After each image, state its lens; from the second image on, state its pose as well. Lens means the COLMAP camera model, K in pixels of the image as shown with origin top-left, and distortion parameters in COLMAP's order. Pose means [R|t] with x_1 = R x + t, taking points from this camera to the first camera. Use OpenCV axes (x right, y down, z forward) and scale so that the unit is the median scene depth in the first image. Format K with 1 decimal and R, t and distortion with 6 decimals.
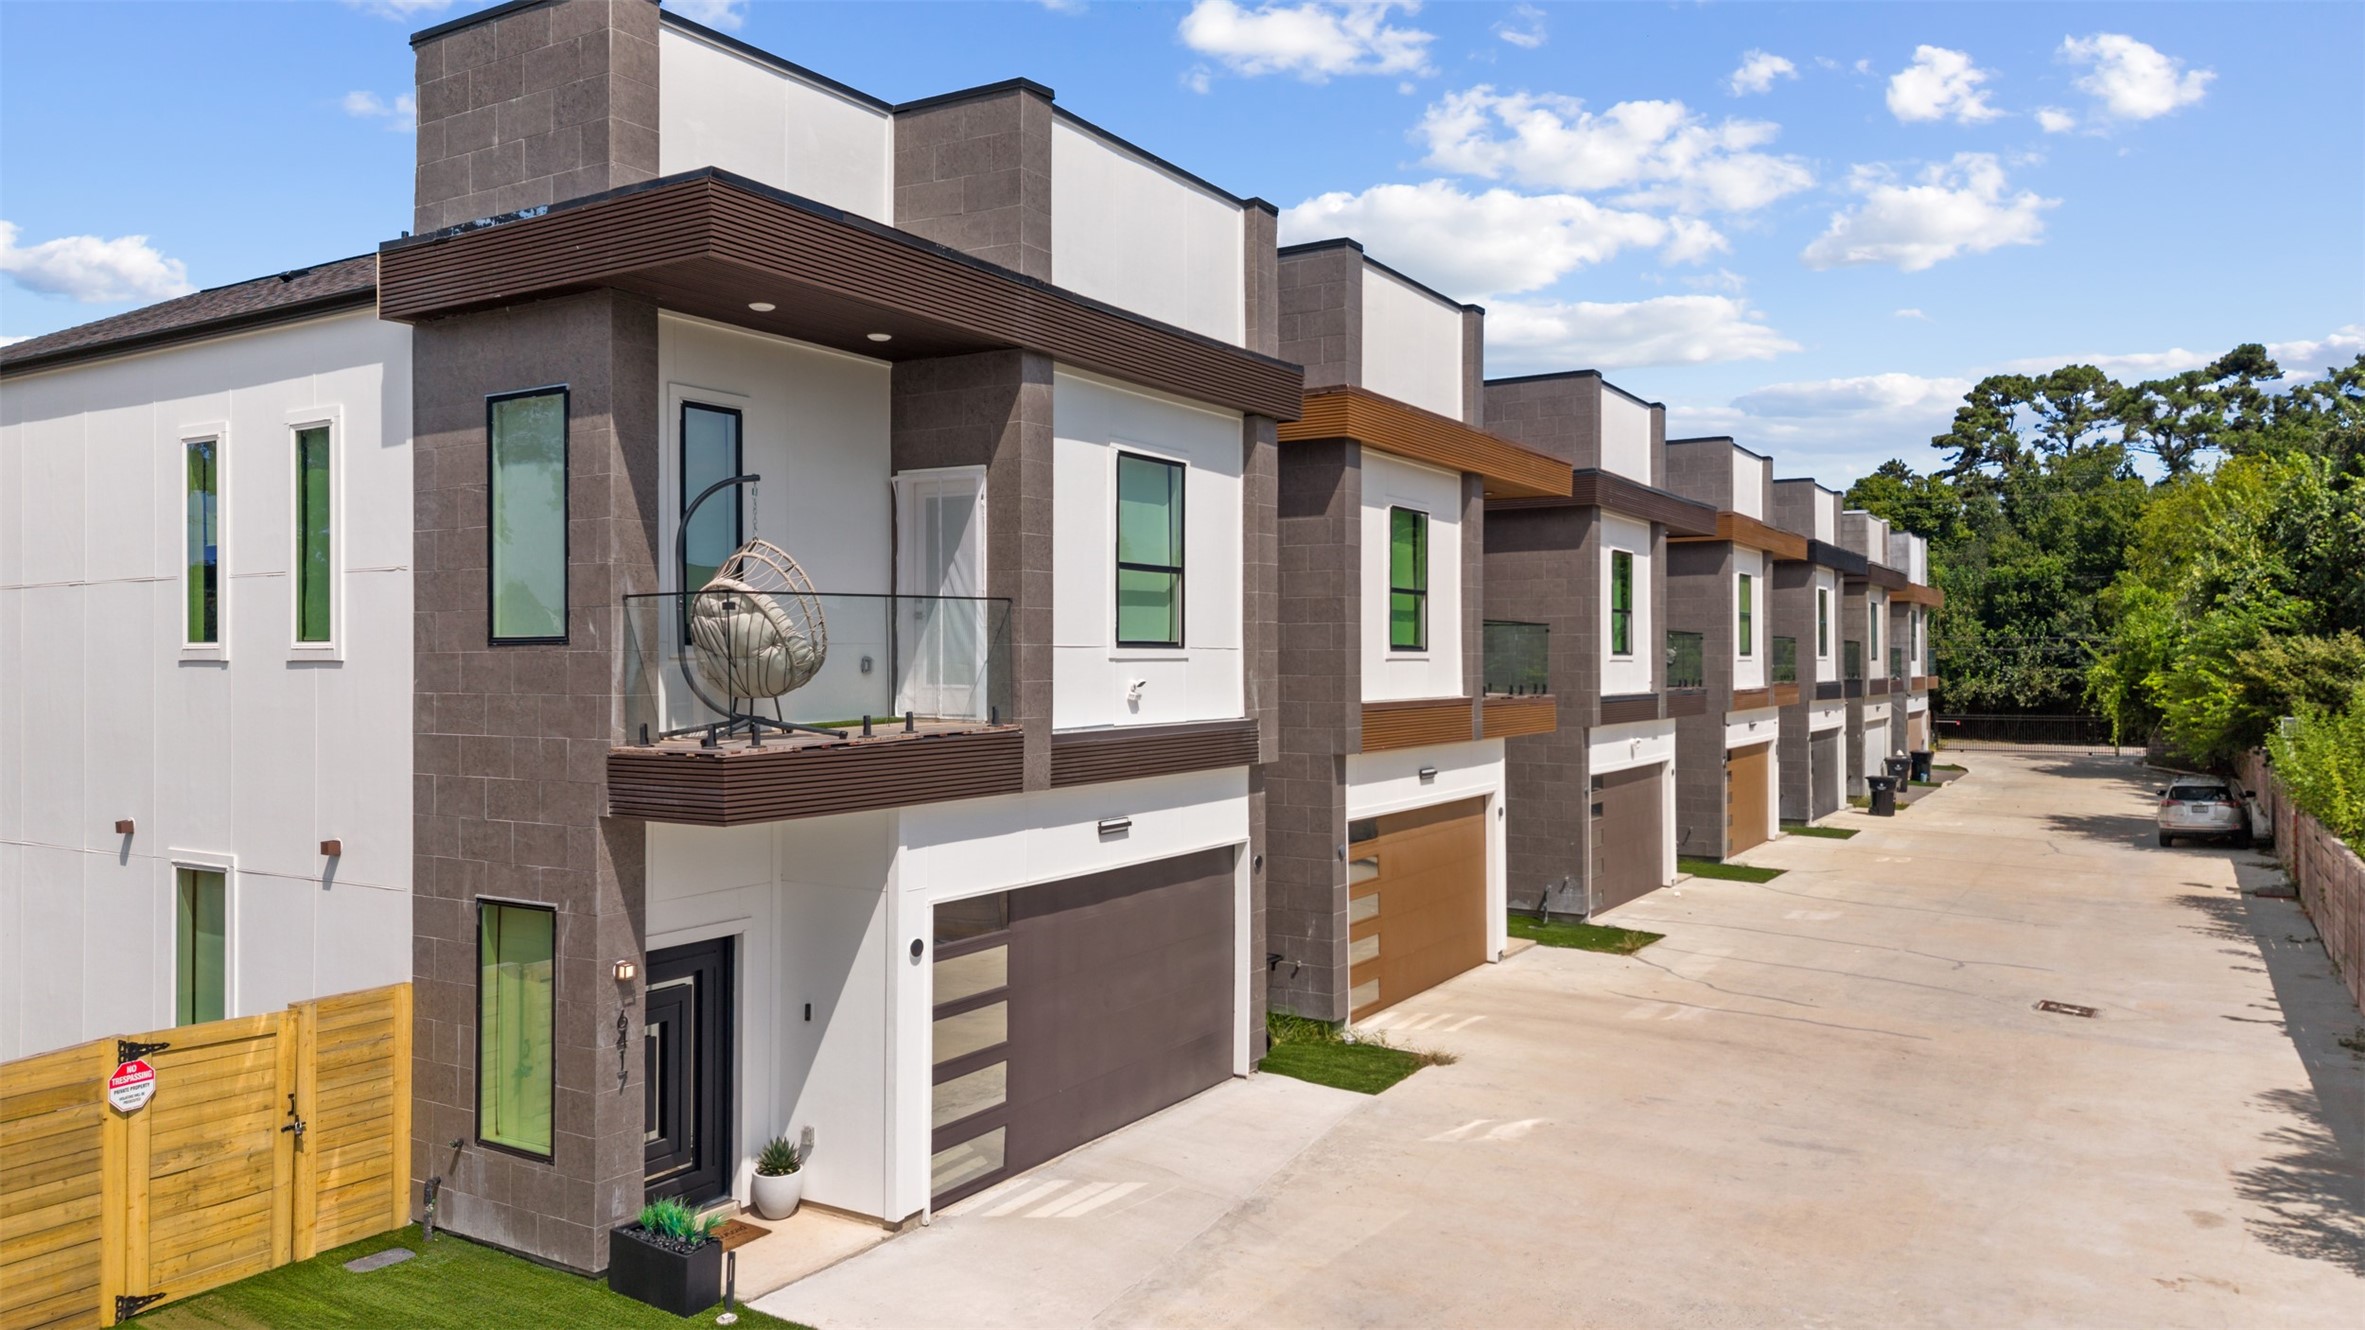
lens RADIAL K [[1608.5, 0, 1175.2], [0, 1608.5, 667.5], [0, 0, 1]] dist [0.035508, -0.043585]
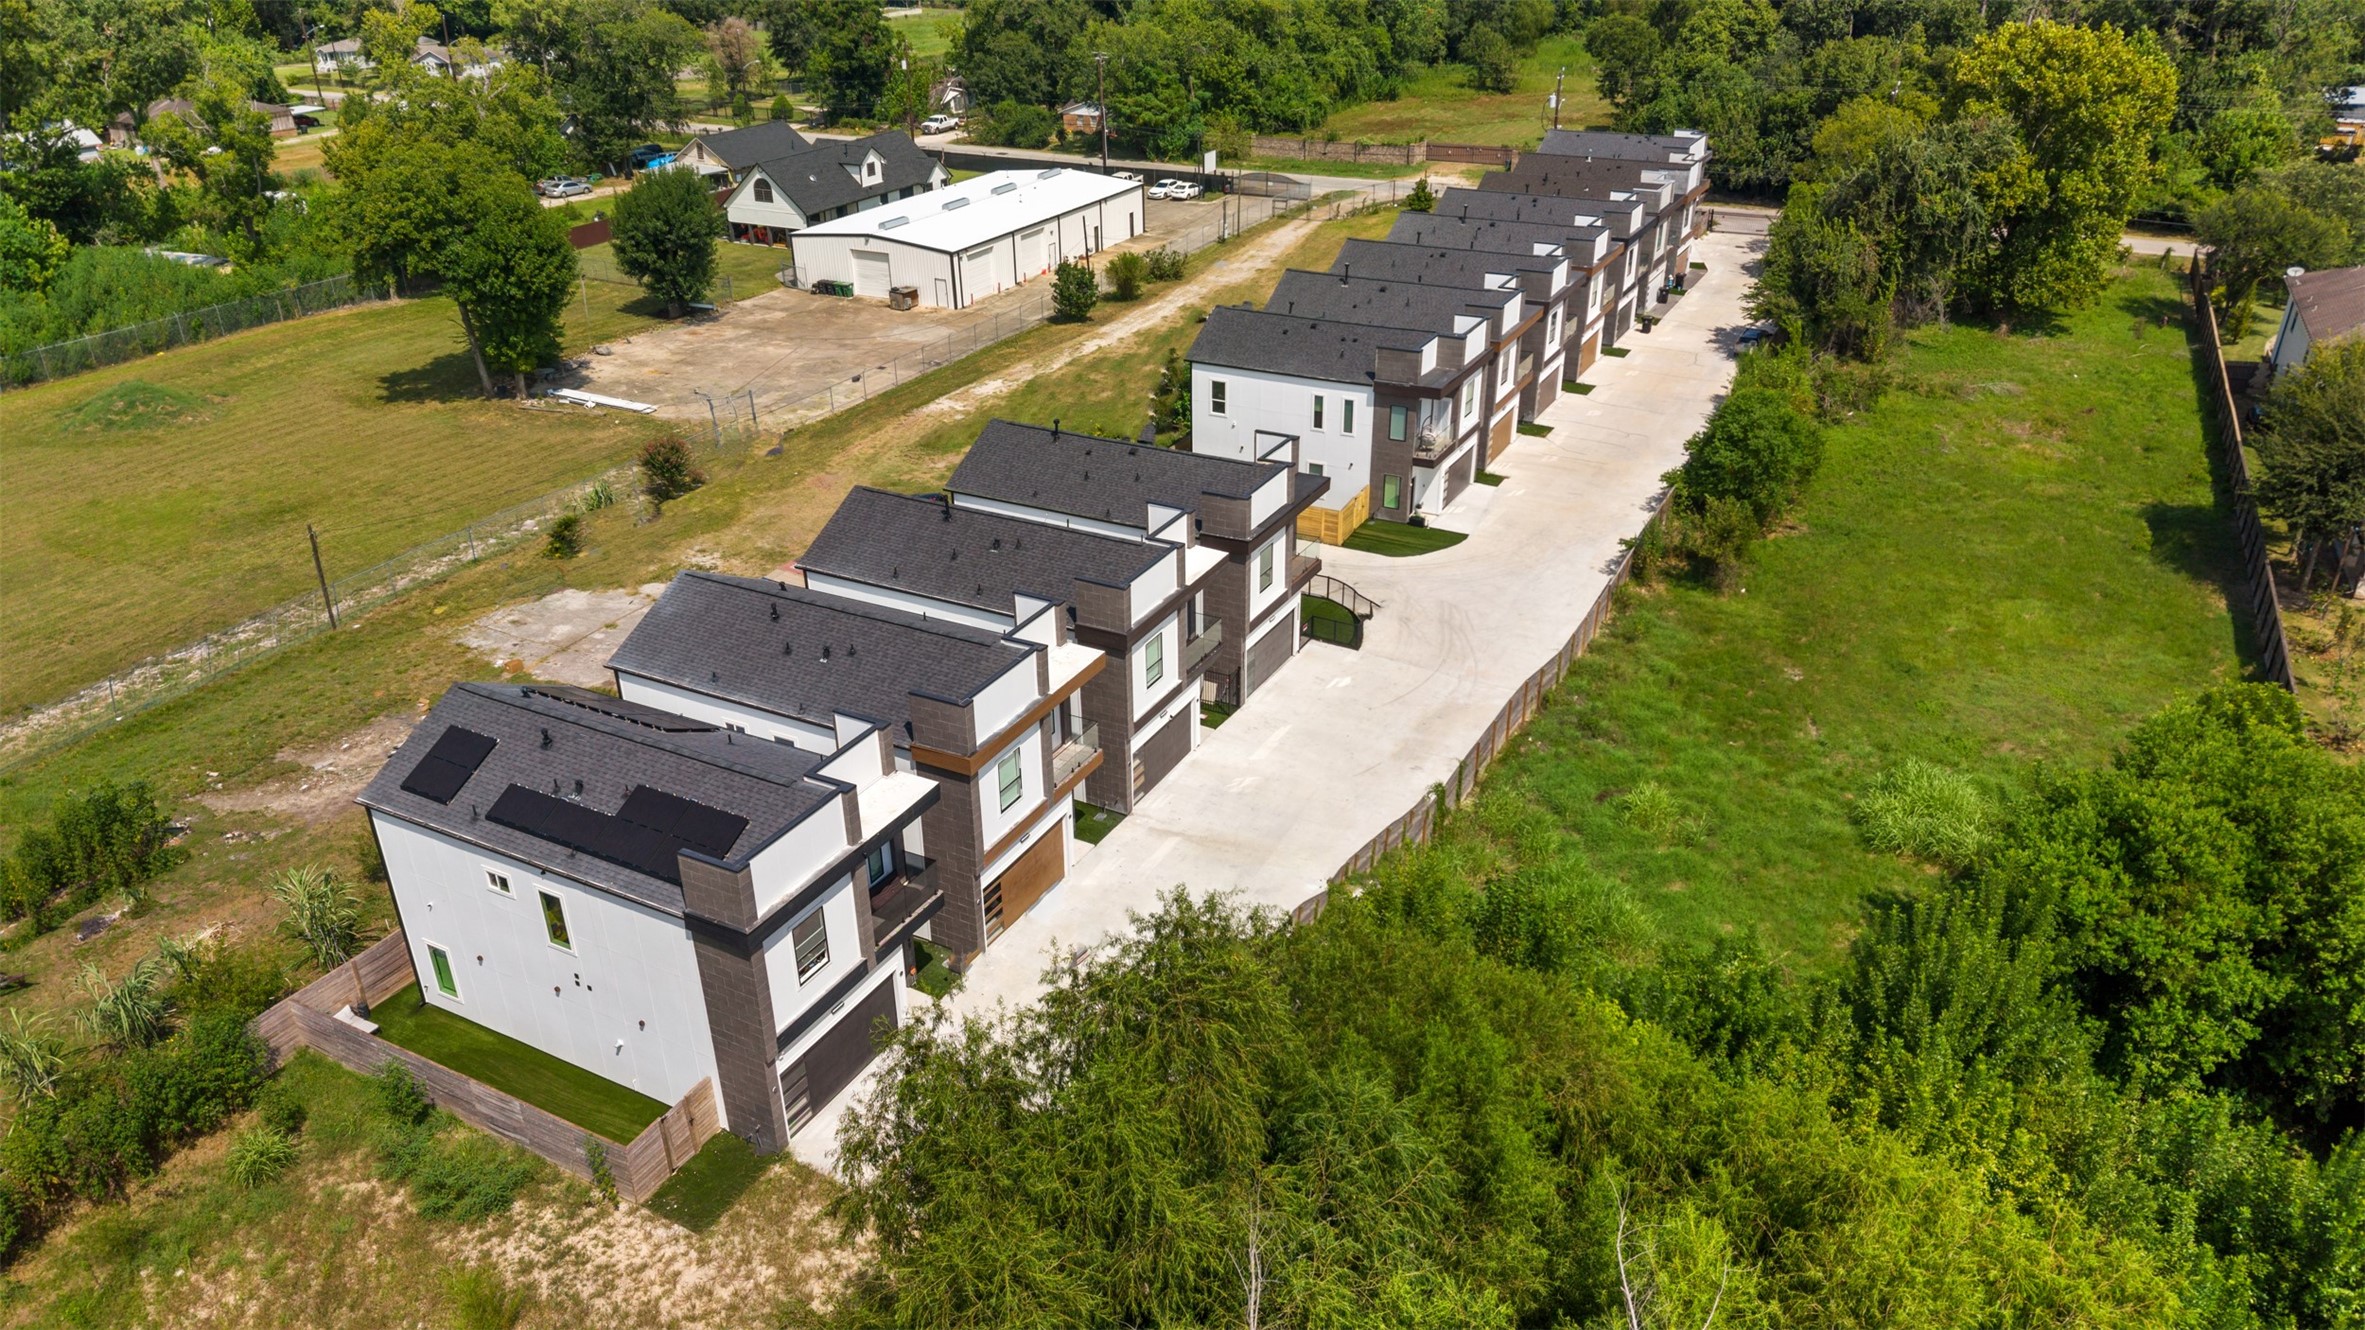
lens RADIAL K [[1608.5, 0, 1179.5], [0, 1608.5, 658.7], [0, 0, 1]] dist [0.035508, -0.043585]
pose [[0.997574, -0.034119, 0.060687, -0.898331], [0.002858, 0.891013, 0.453969, -1.170492], [-0.069562, -0.452694, 0.888949, -2.772609]]
